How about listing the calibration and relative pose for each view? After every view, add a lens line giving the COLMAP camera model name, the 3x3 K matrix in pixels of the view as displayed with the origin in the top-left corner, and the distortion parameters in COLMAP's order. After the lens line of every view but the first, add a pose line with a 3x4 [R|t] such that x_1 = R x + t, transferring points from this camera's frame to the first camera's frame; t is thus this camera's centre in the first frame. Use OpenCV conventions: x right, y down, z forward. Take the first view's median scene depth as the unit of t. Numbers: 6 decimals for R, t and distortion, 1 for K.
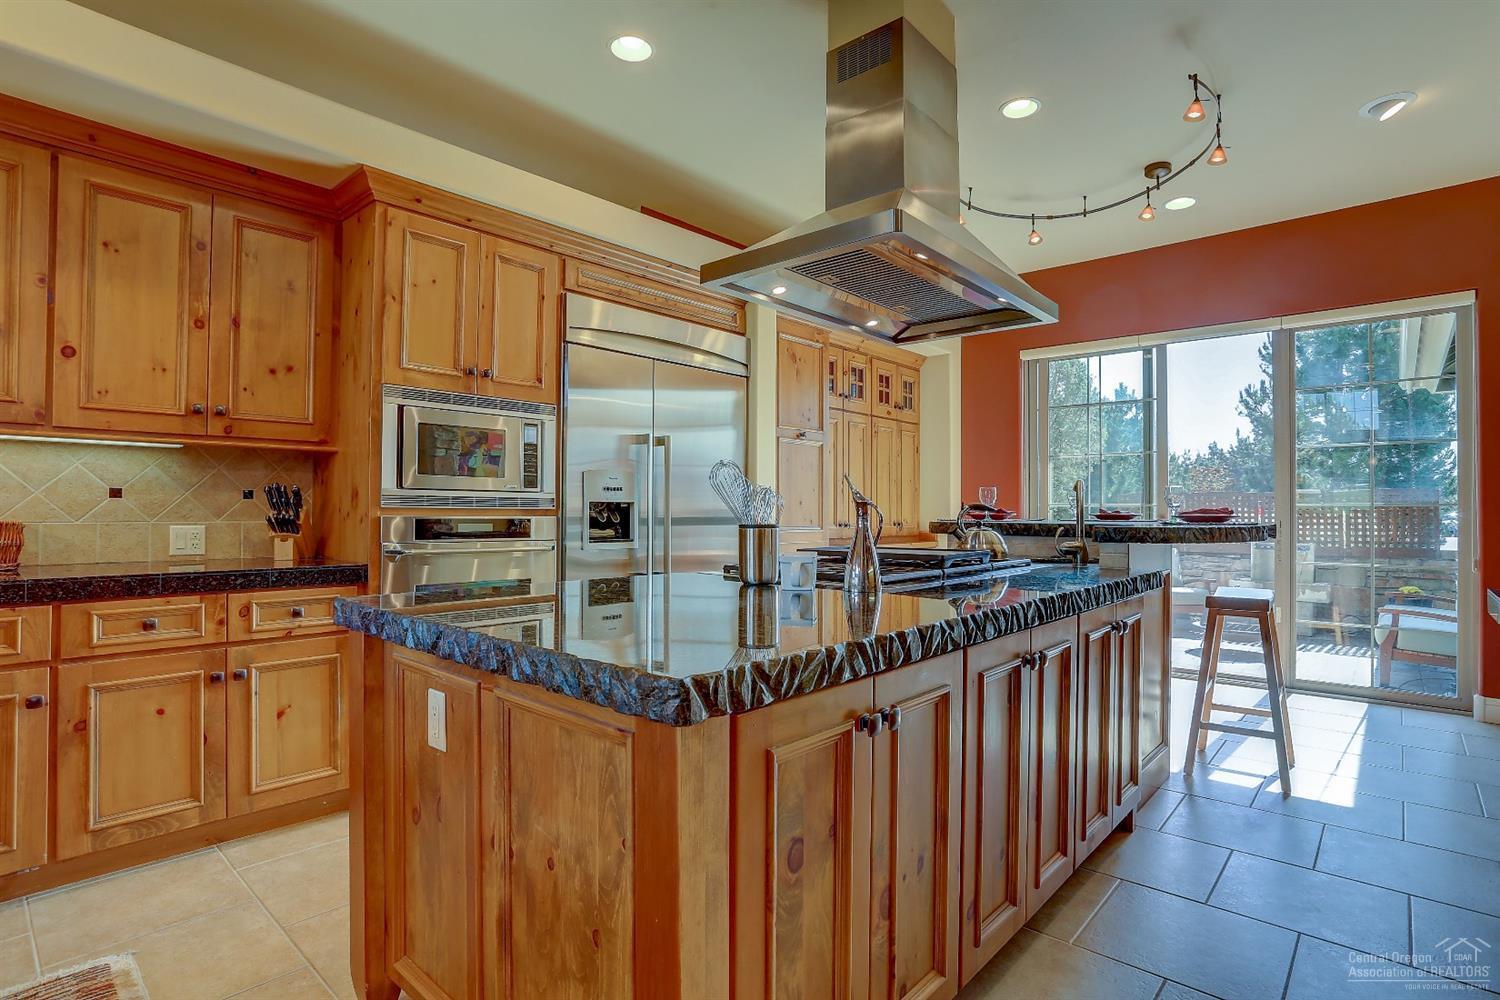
lens RADIAL K [[765.3, 0, 754.0], [0, 765.3, 499.7], [0, 0, 1]] dist [-0.004416, -0.000518]
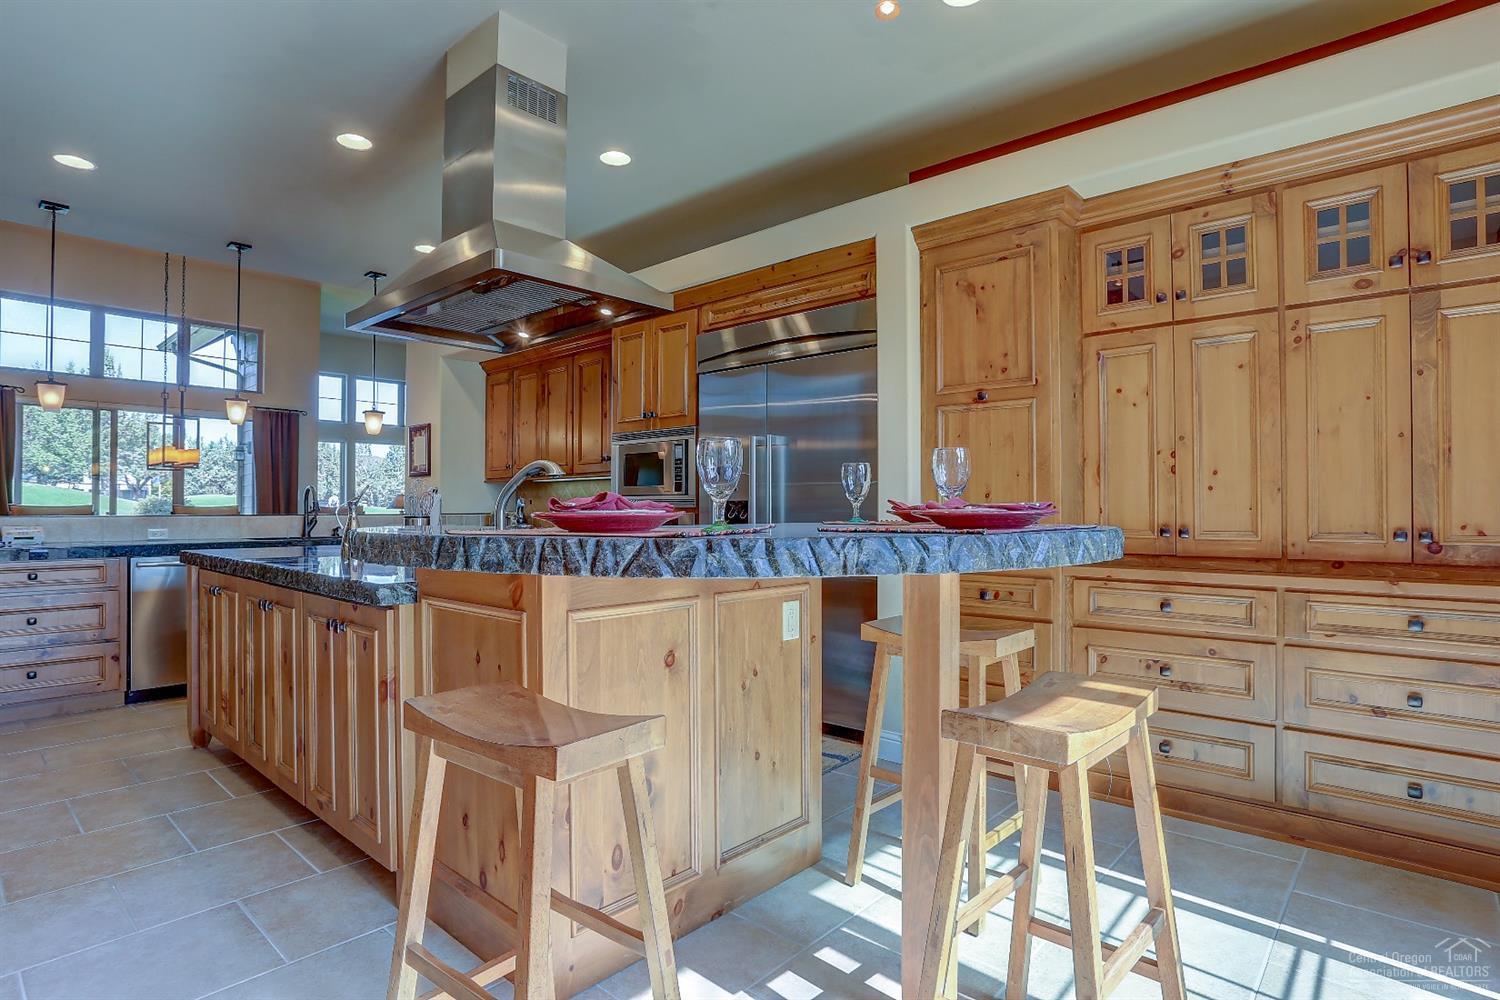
lens RADIAL K [[765.3, 0, 754.0], [0, 765.3, 499.7], [0, 0, 1]] dist [-0.004416, -0.000518]
pose [[-0.021647, -0.009890, -0.999717, 1.131073], [0.008595, 0.999912, -0.010078, 0.016669], [0.999729, -0.008810, -0.021560, 1.227361]]
